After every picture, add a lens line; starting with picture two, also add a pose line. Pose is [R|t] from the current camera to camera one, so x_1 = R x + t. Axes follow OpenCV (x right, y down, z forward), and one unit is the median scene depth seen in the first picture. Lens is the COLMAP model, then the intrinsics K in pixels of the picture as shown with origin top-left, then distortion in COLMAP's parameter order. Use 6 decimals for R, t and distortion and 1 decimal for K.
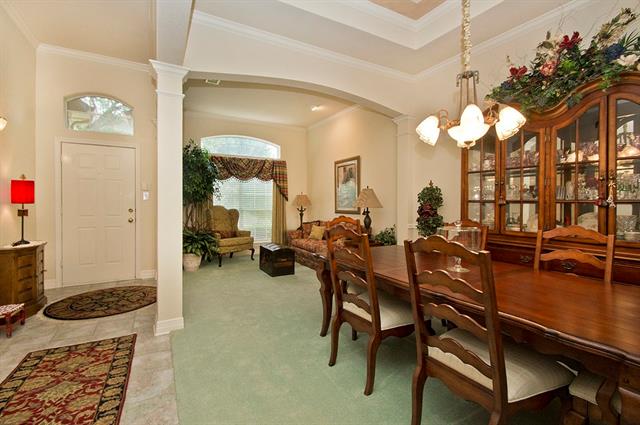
lens RADIAL K [[294.7, 0, 318.1], [0, 294.7, 203.8], [0, 0, 1]] dist [-0.000351, -0.000085]
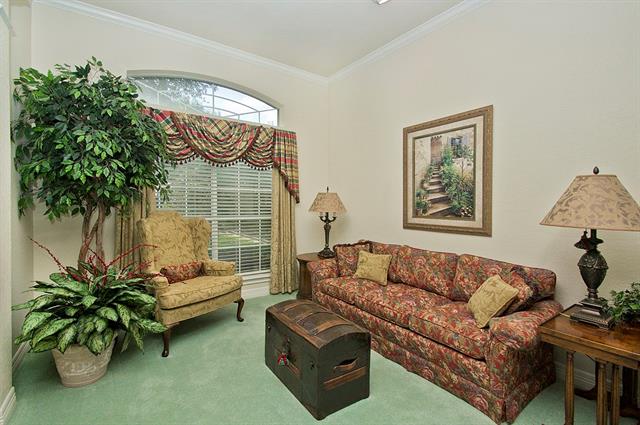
lens RADIAL K [[267.3, 0, 320.0], [0, 267.3, 212.5], [0, 0, 1]] dist [0.000071, 0.000011]
pose [[0.989804, 0.005622, 0.142327, -0.160614], [-0.010408, 0.999404, 0.032901, -0.010311], [-0.142057, -0.034047, 0.989273, 0.569230]]
